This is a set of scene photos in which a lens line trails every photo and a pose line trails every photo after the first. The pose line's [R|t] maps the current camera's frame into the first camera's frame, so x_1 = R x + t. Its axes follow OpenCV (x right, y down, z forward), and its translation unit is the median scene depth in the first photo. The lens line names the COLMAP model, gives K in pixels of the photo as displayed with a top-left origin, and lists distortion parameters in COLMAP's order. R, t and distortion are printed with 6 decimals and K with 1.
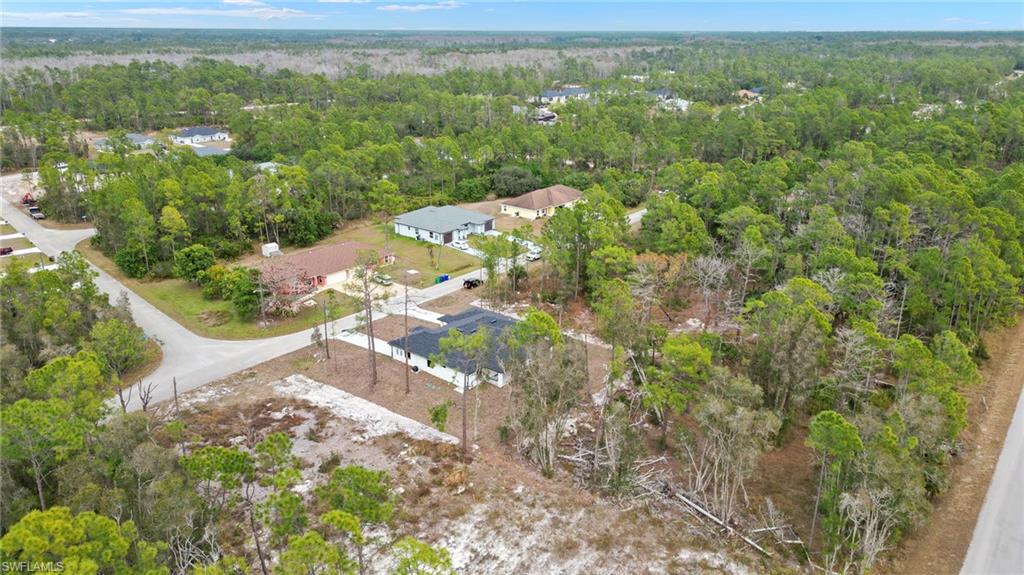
lens RADIAL K [[728.5, 0, 516.2], [0, 728.5, 280.1], [0, 0, 1]] dist [0.008738, -0.007635]
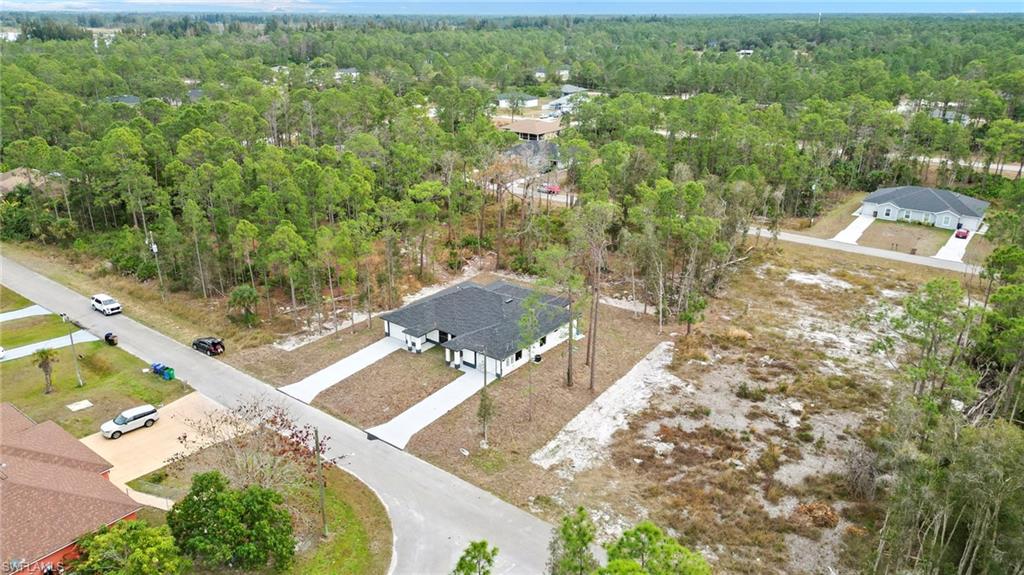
lens RADIAL K [[728.5, 0, 508.9], [0, 728.5, 289.5], [0, 0, 1]] dist [0.008738, -0.007635]
pose [[-0.032542, -0.356274, 0.933815, -0.933789], [0.324096, 0.880063, 0.347061, -0.253156], [-0.945464, 0.313940, 0.086828, 1.020454]]
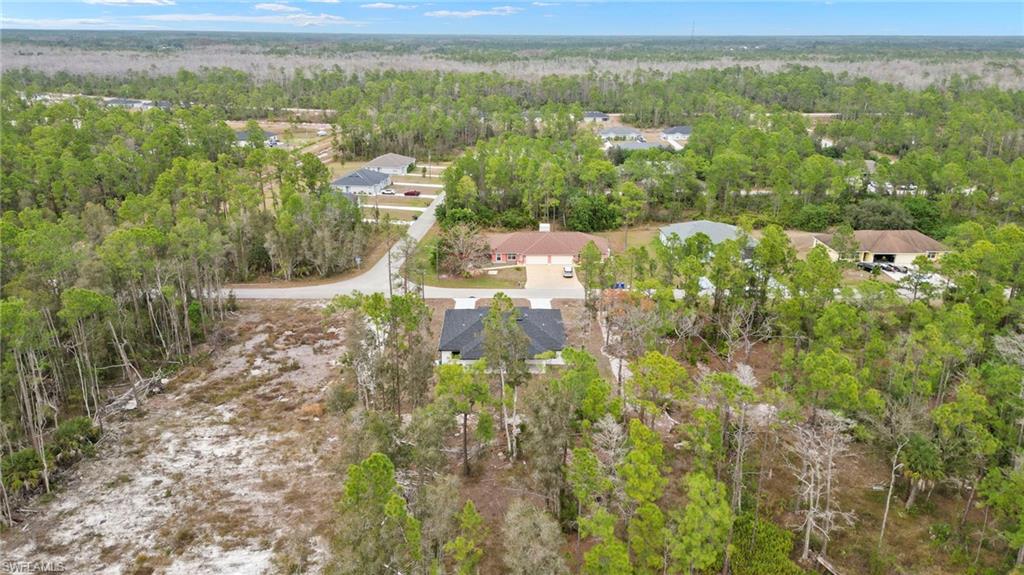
lens RADIAL K [[728.5, 0, 506.9], [0, 728.5, 294.6], [0, 0, 1]] dist [0.008738, -0.007635]
pose [[0.644256, 0.253627, -0.721531, 0.768111], [-0.248567, 0.961634, 0.116081, -0.098723], [0.723290, 0.104563, 0.682582, 0.339528]]
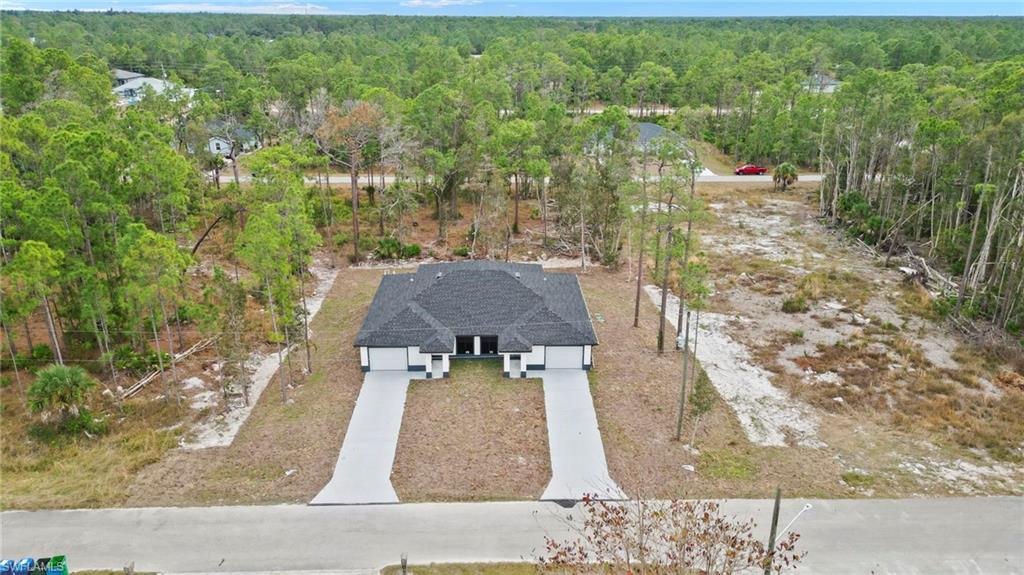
lens RADIAL K [[728.5, 0, 514.3], [0, 728.5, 286.7], [0, 0, 1]] dist [0.008738, -0.007635]
pose [[-0.657966, -0.264027, 0.705245, -0.561336], [0.243521, 0.811600, 0.531040, -0.272513], [-0.712586, 0.521148, -0.469708, 1.427715]]
